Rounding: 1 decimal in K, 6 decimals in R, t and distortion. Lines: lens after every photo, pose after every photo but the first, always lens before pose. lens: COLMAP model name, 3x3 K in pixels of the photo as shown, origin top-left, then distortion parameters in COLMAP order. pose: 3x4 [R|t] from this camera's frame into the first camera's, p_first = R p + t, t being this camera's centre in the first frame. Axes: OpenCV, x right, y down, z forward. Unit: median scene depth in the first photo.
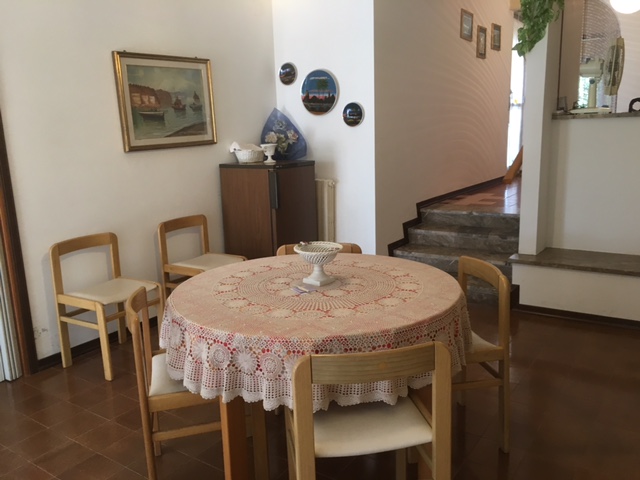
lens RADIAL K [[538.6, 0, 320.0], [0, 538.6, 240.0], [0, 0, 1]] dist [-0.005578, 0.002065]
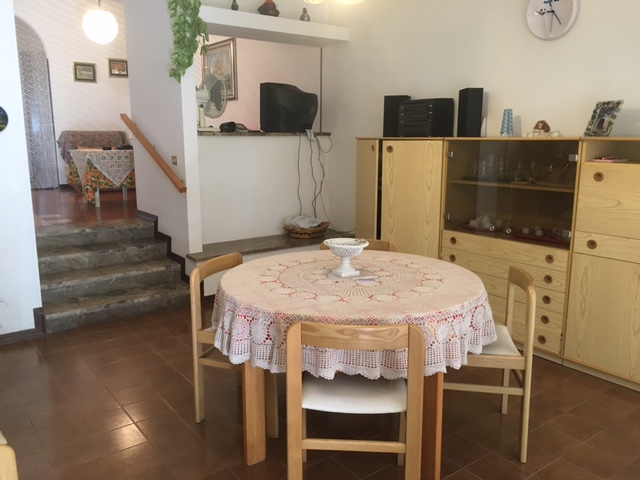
lens RADIAL K [[538.6, 0, 320.0], [0, 538.6, 240.0], [0, 0, 1]] dist [-0.005578, 0.002065]
pose [[0.286673, -0.141747, 0.947484, -0.532626], [0.176482, 0.979882, 0.093197, -0.052223], [-0.941633, 0.140497, 0.305921, 0.347224]]
